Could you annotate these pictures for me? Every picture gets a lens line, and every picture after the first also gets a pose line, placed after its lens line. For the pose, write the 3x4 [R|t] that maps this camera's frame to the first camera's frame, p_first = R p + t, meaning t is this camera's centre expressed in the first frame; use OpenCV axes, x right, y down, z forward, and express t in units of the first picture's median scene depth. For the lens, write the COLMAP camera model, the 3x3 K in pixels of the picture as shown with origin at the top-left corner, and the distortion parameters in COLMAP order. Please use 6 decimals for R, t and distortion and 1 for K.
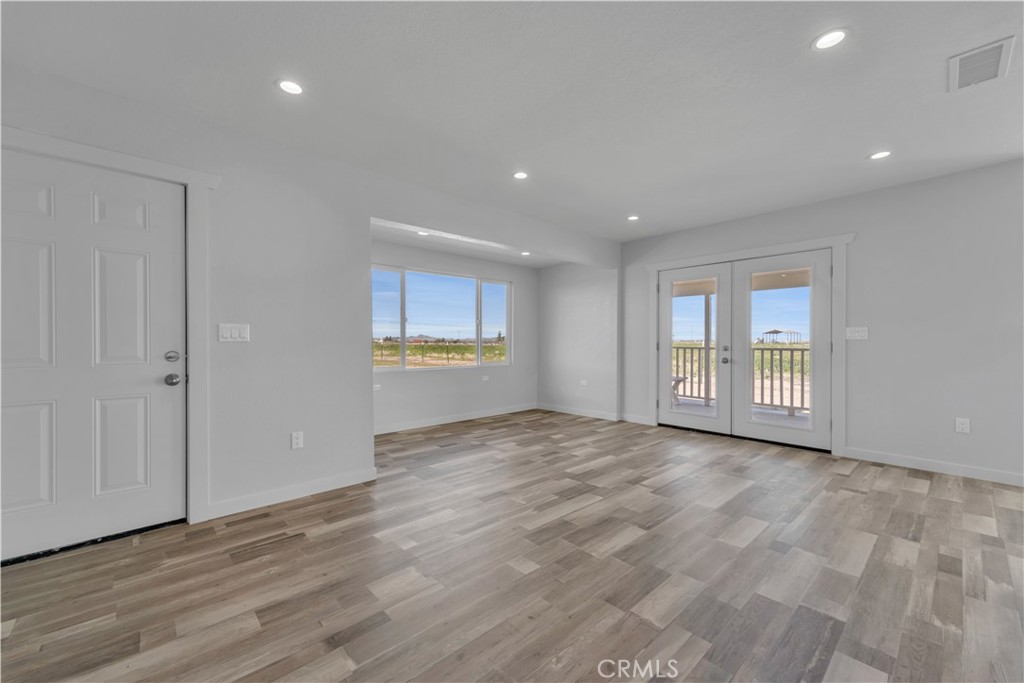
lens RADIAL K [[414.1, 0, 507.4], [0, 414.1, 345.3], [0, 0, 1]] dist [0.012696, -0.001682]
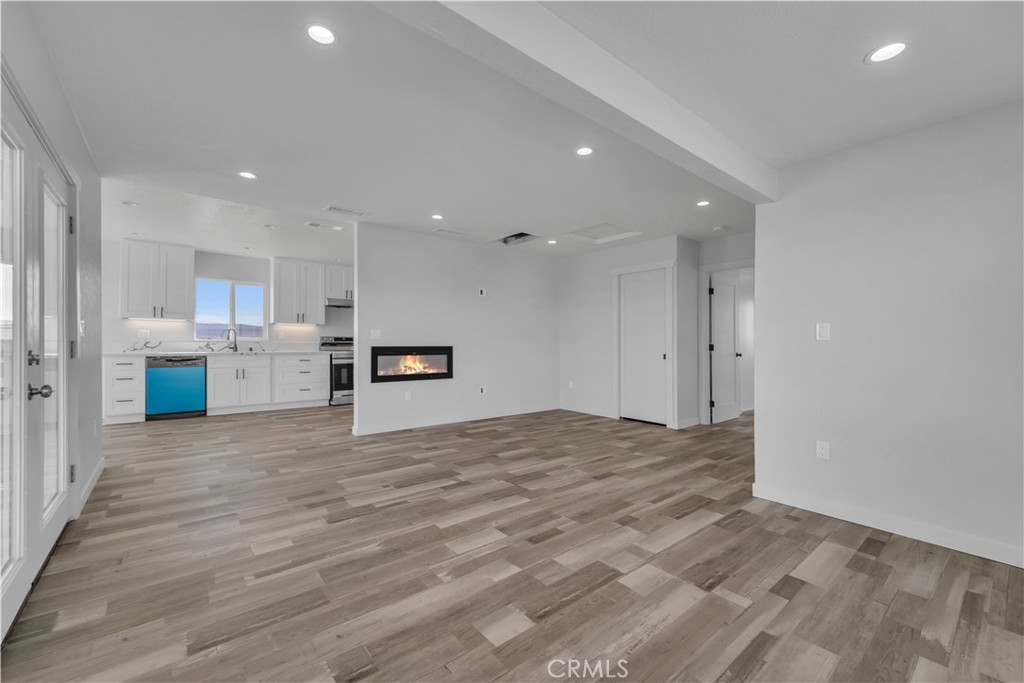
lens RADIAL K [[414.1, 0, 510.3], [0, 414.1, 347.2], [0, 0, 1]] dist [0.012696, -0.001682]
pose [[-0.999115, -0.002045, 0.042022, 0.175734], [-0.001211, 0.999802, 0.019847, -0.001942], [-0.042054, 0.019779, -0.998920, 2.163242]]
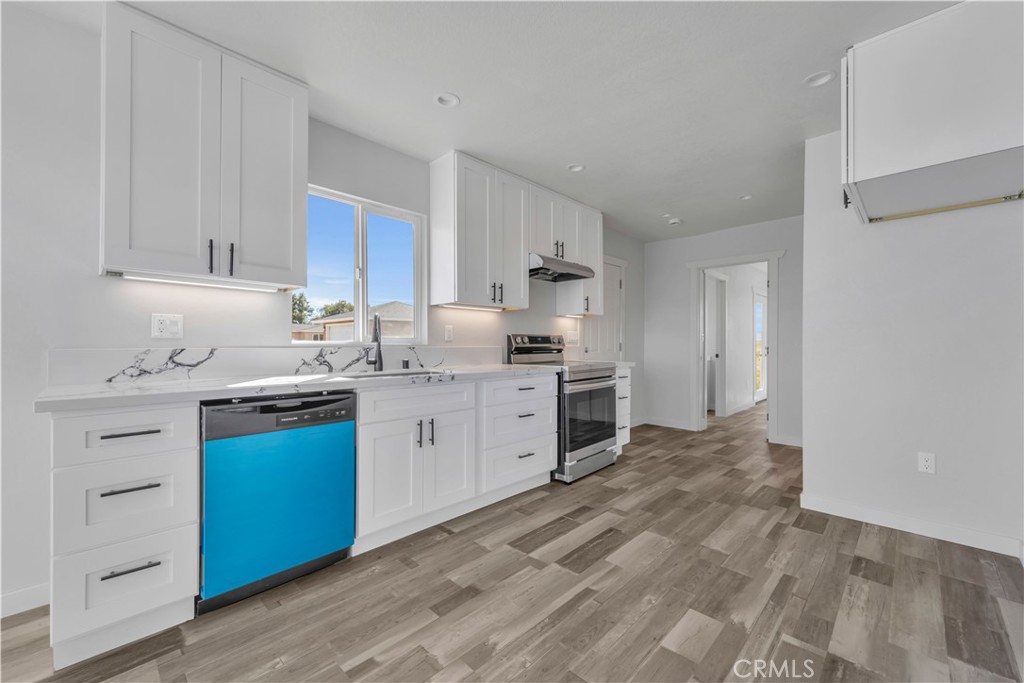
lens RADIAL K [[414.1, 0, 515.1], [0, 414.1, 339.8], [0, 0, 1]] dist [0.012696, -0.001682]
pose [[-0.997789, -0.006231, -0.066175, 1.481828], [-0.006971, 0.999916, 0.010954, -0.014307], [0.066102, 0.011391, -0.997748, 0.969169]]
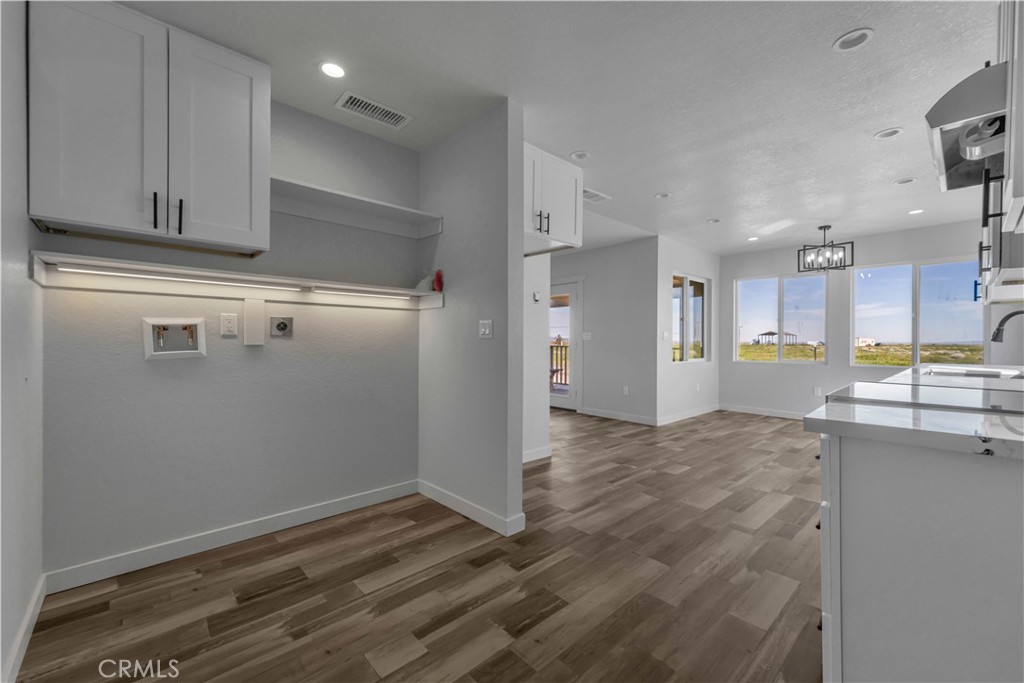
lens RADIAL K [[414.1, 0, 513.1], [0, 414.1, 347.4], [0, 0, 1]] dist [0.012696, -0.001682]
pose [[0.999989, -0.000782, 0.004623, 0.728901], [0.000777, 0.999999, 0.001246, 0.019190], [-0.004624, -0.001242, 0.999989, -0.764219]]
